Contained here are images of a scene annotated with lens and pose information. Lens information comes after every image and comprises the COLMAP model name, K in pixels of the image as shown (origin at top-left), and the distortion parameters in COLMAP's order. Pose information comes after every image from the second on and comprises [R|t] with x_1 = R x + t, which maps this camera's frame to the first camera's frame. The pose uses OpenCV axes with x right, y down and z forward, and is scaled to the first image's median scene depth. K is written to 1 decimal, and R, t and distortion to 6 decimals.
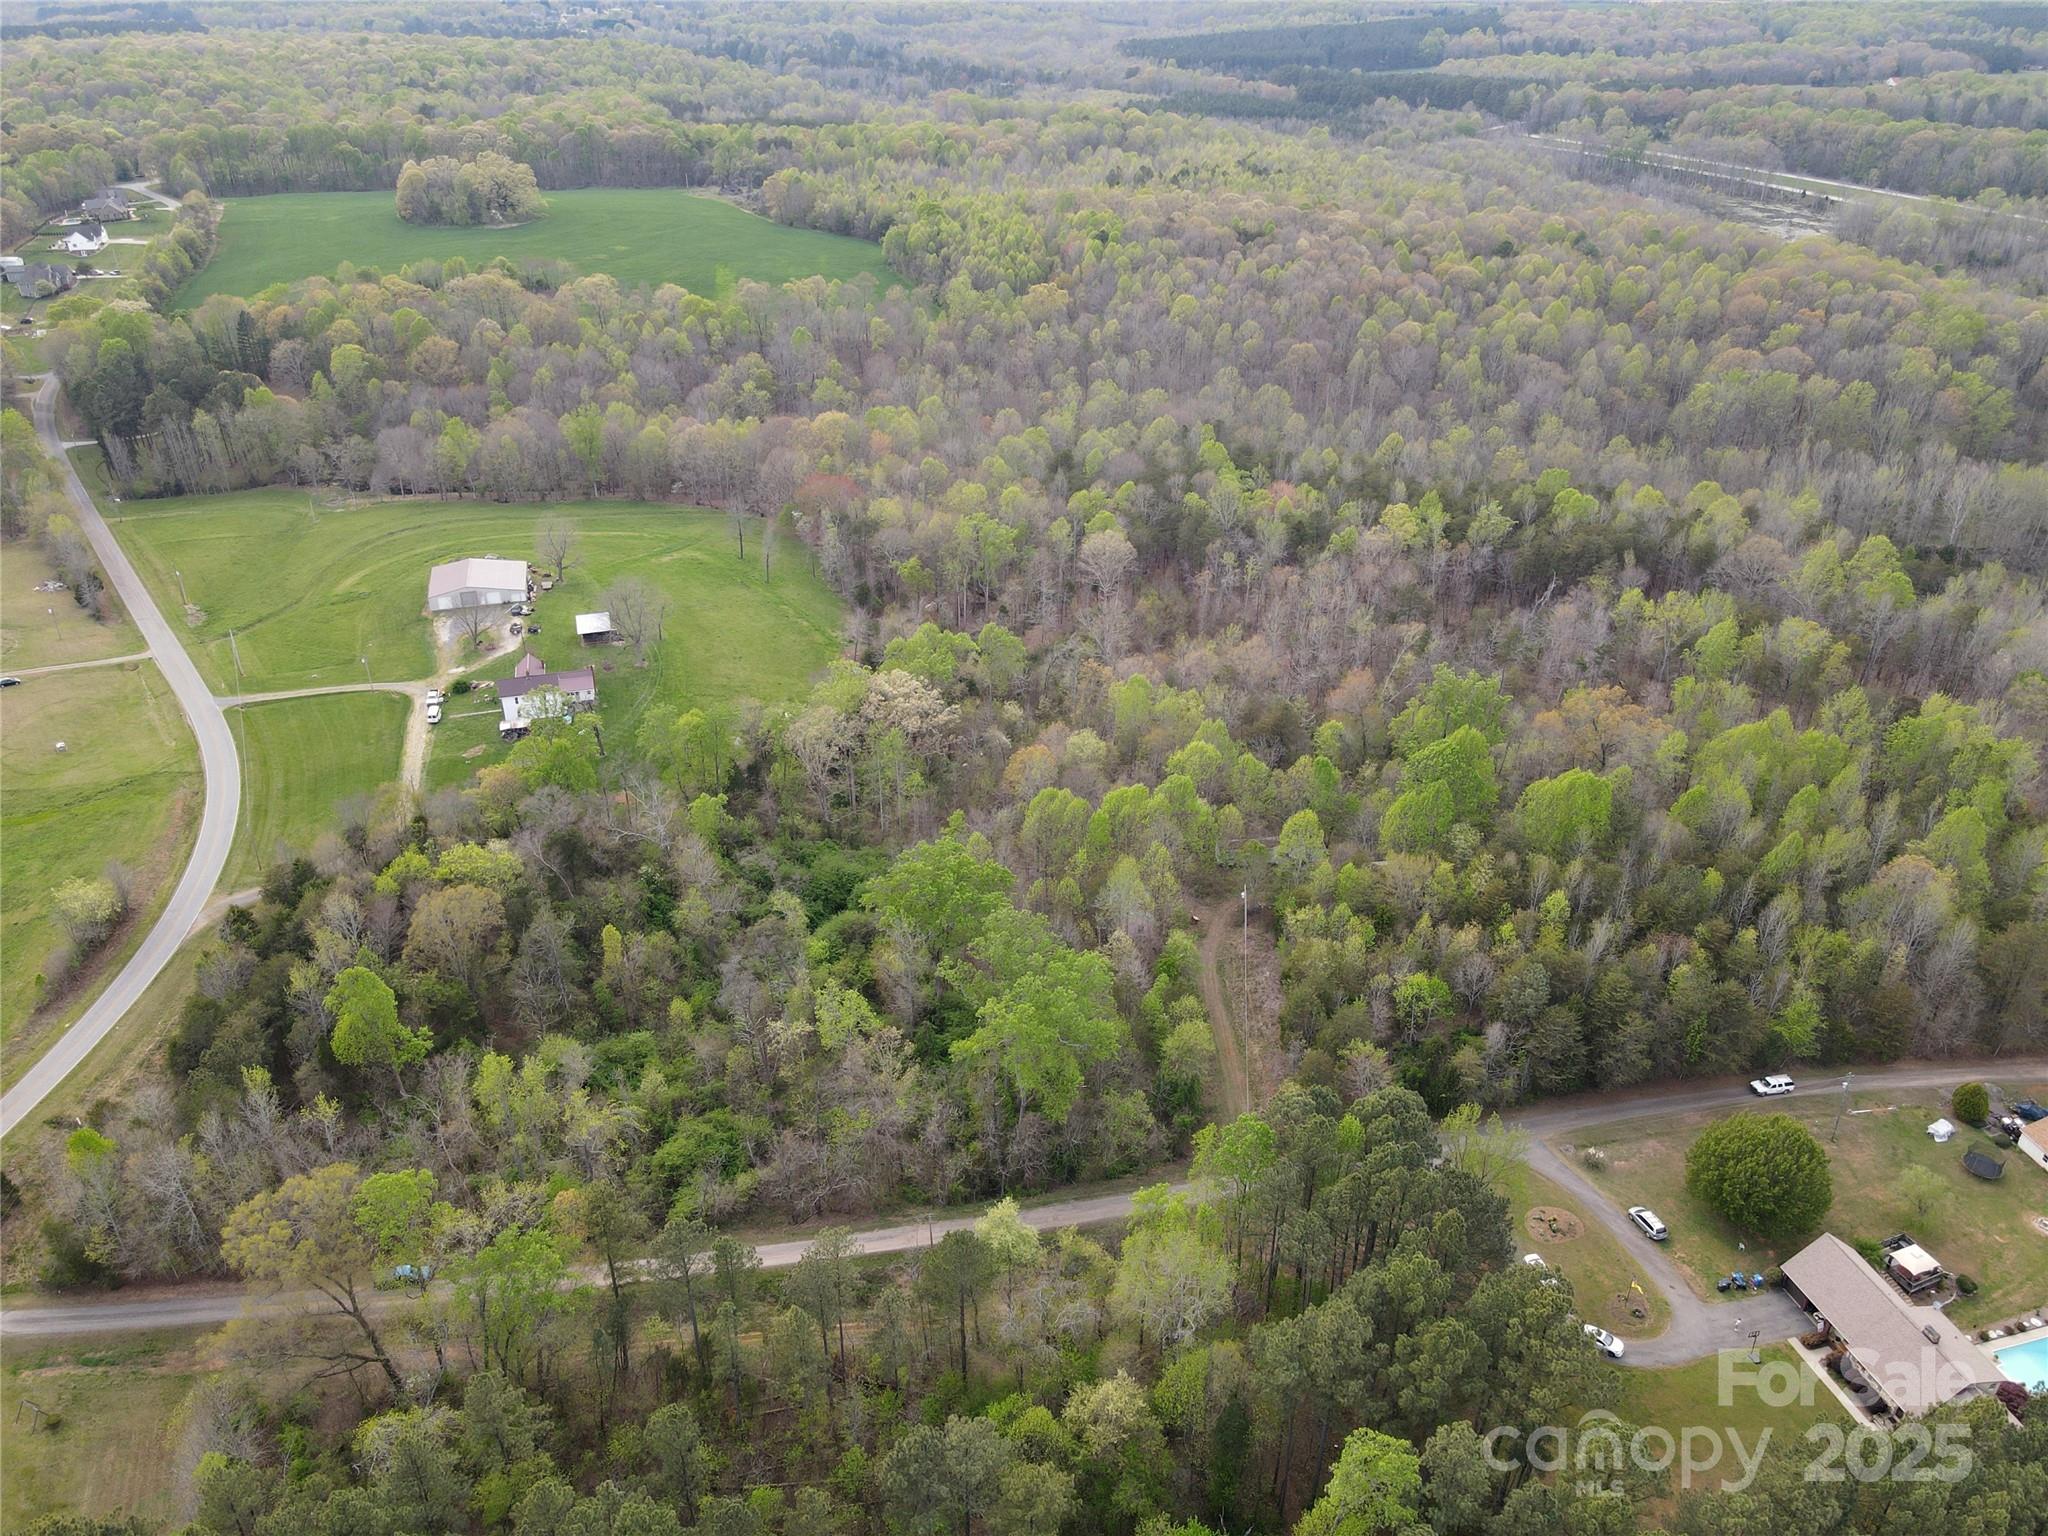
lens RADIAL K [[1499.9, 0, 1024.0], [0, 1499.9, 768.0], [0, 0, 1]] dist [0.006569, 0.016722]
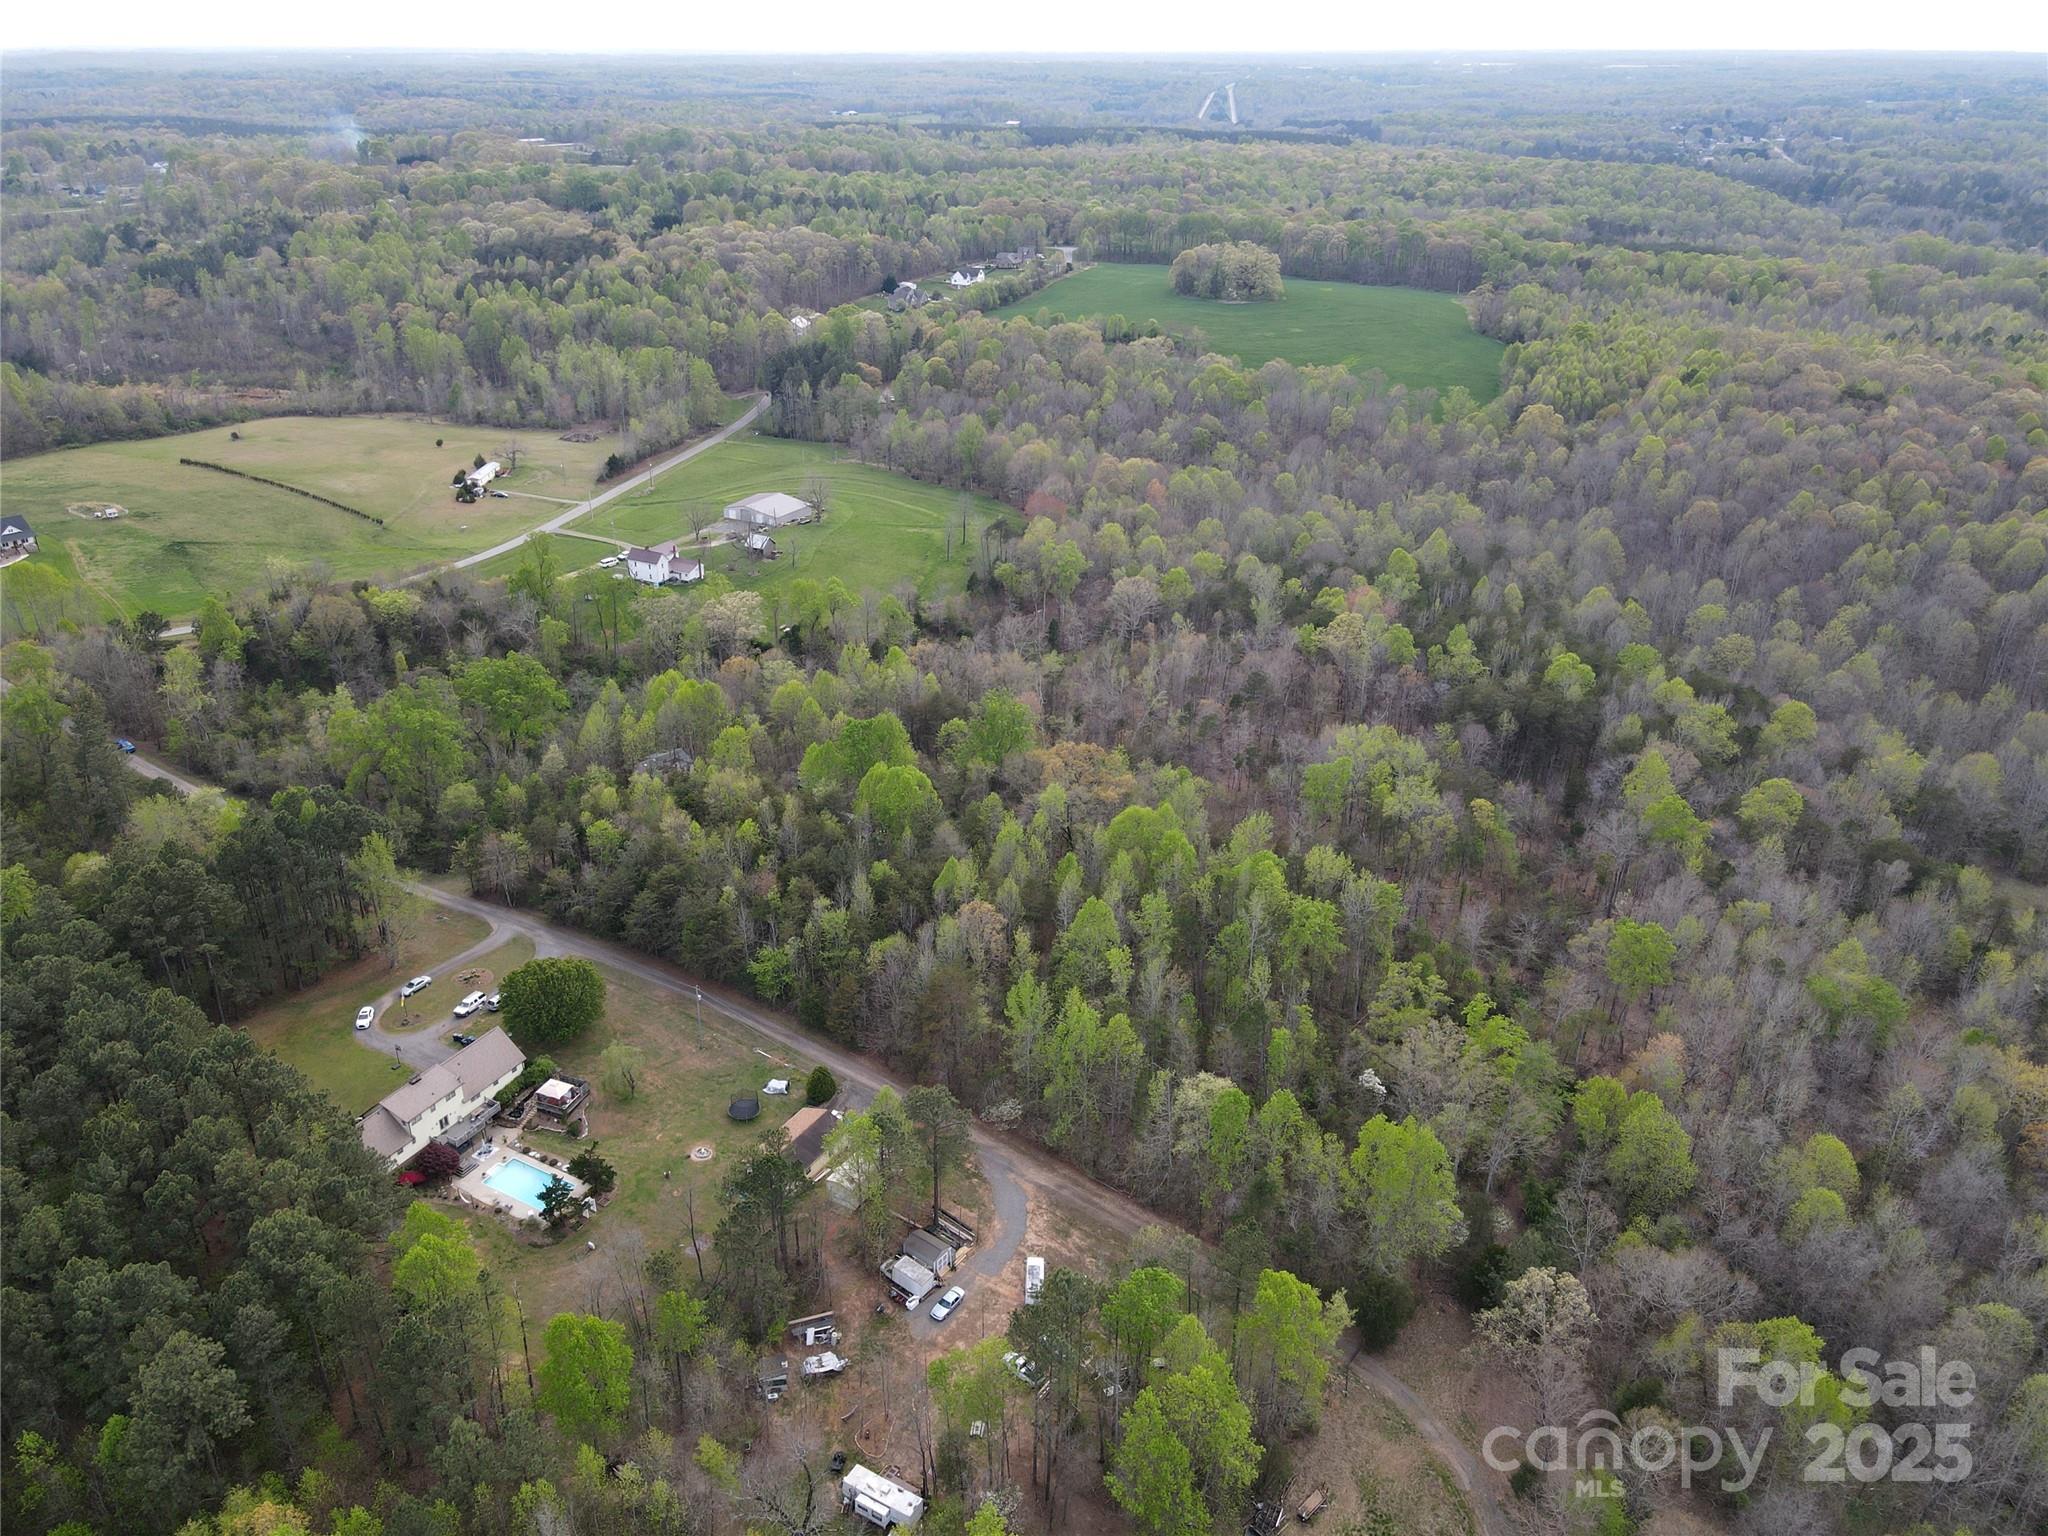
lens RADIAL K [[1499.3, 0, 1026.0], [0, 1499.3, 761.7], [0, 0, 1]] dist [0.015753, 0.002368]
pose [[0.720644, 0.301151, -0.624484, 0.505201], [-0.345528, 0.936906, 0.053079, -0.041170], [0.601068, 0.177526, 0.779232, 0.070874]]
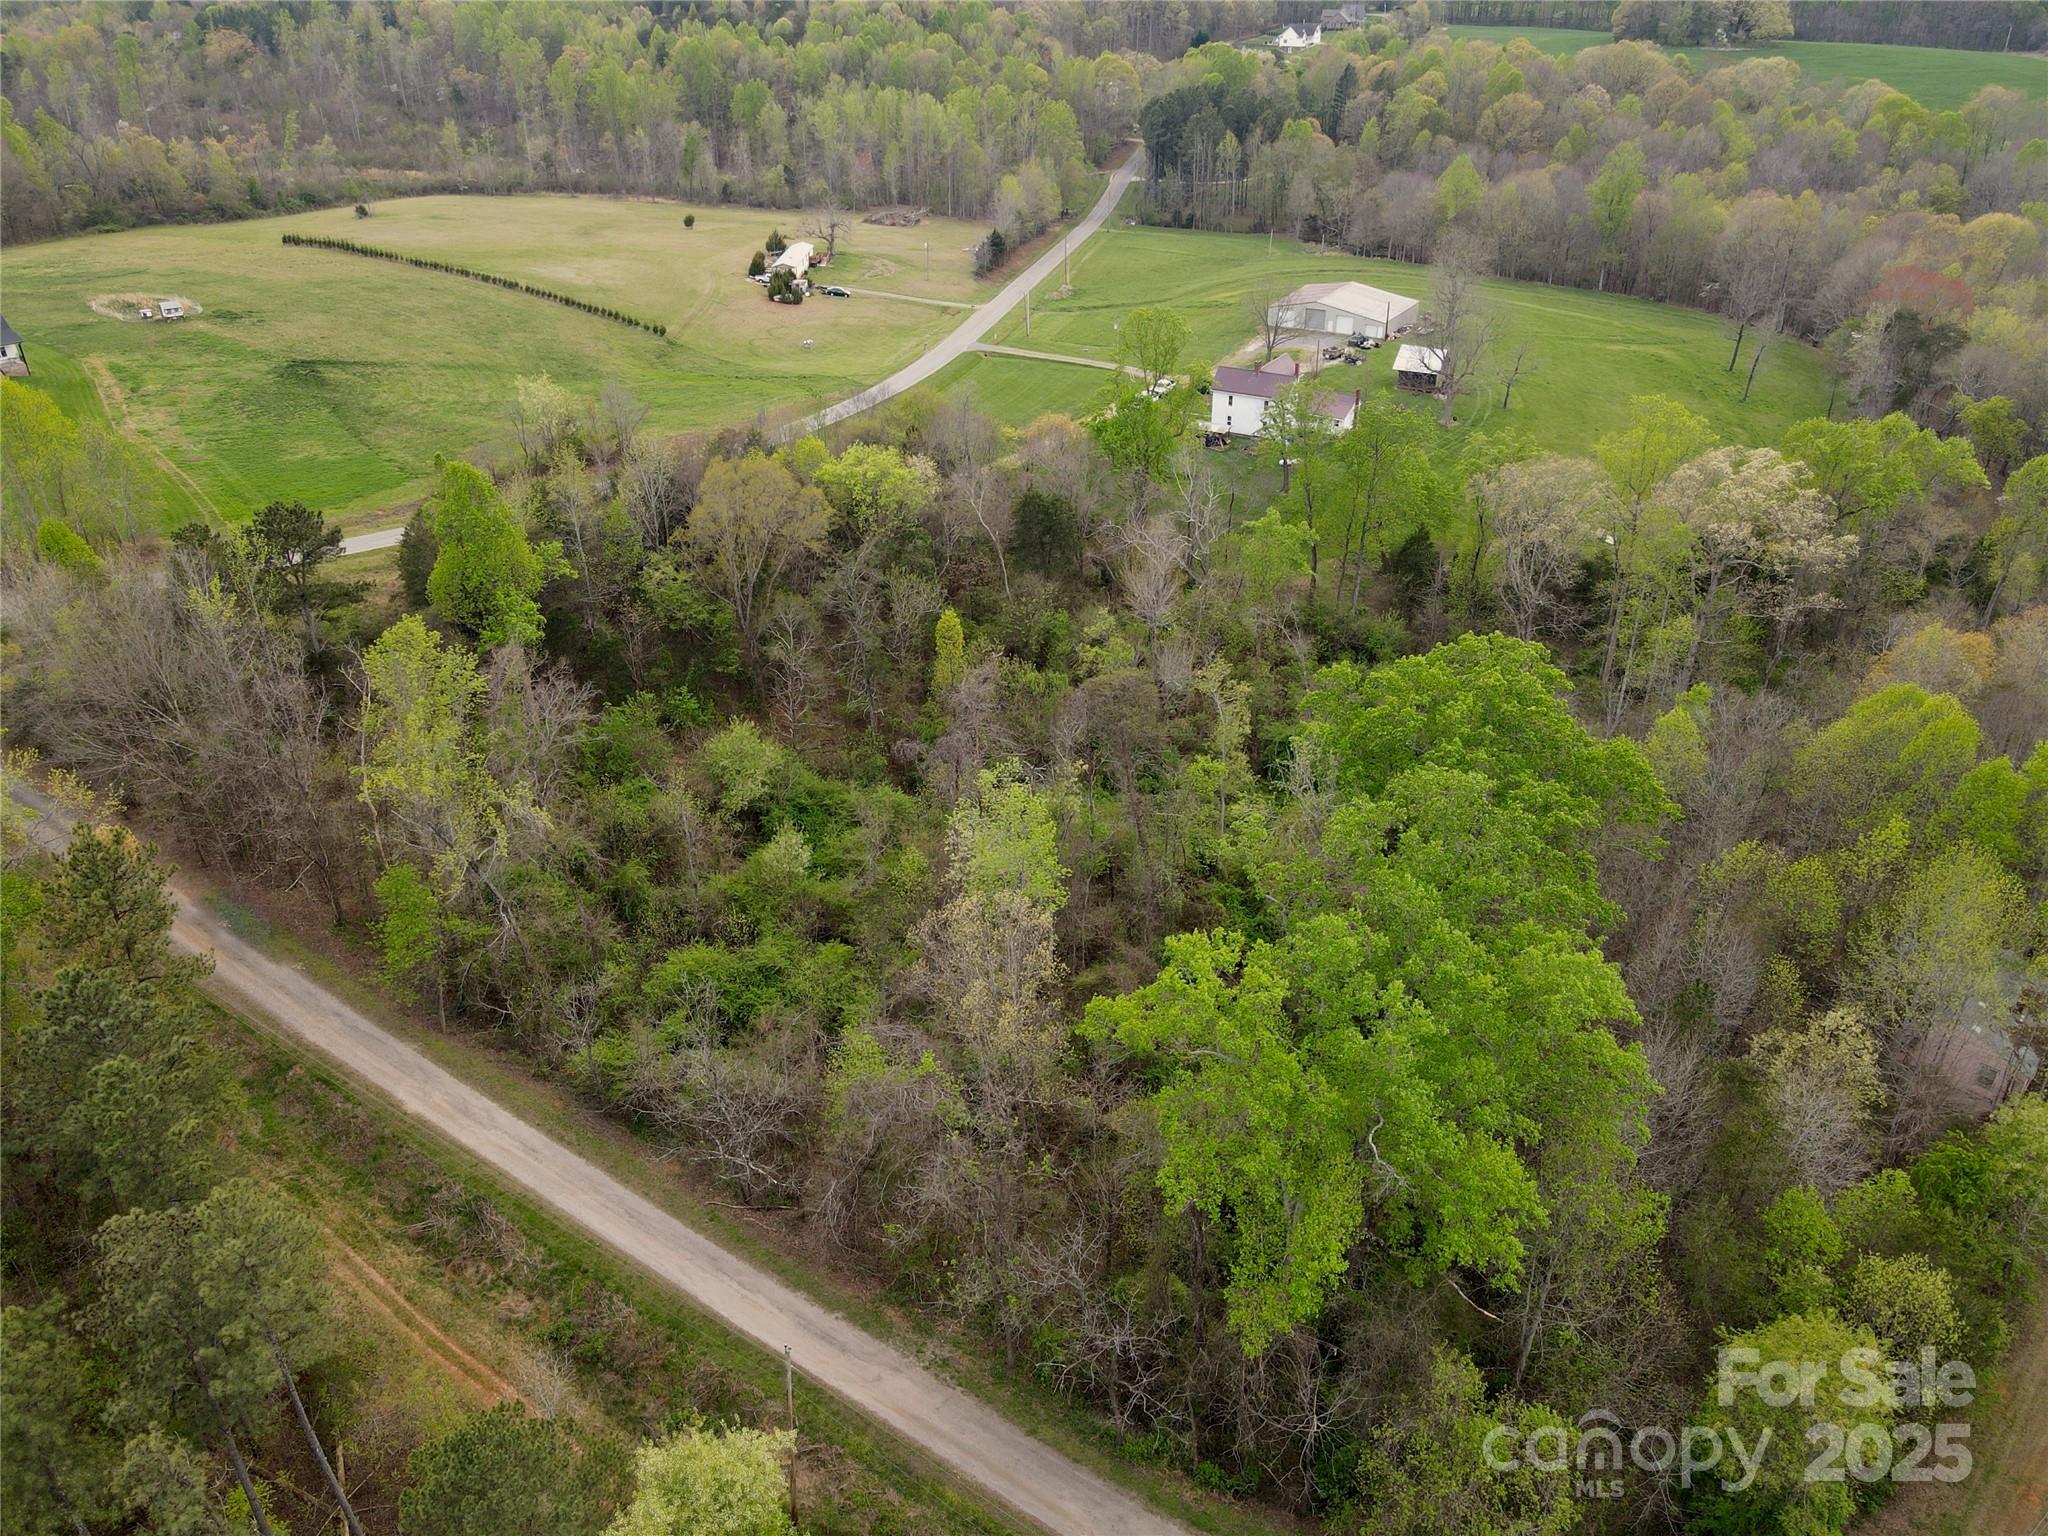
lens RADIAL K [[1499.3, 0, 1026.0], [0, 1499.3, 761.7], [0, 0, 1]] dist [0.015753, 0.002368]
pose [[0.697077, 0.350470, -0.625503, 0.053802], [-0.346241, 0.928474, 0.134365, 0.028585], [0.627854, 0.122912, 0.768565, 0.234135]]
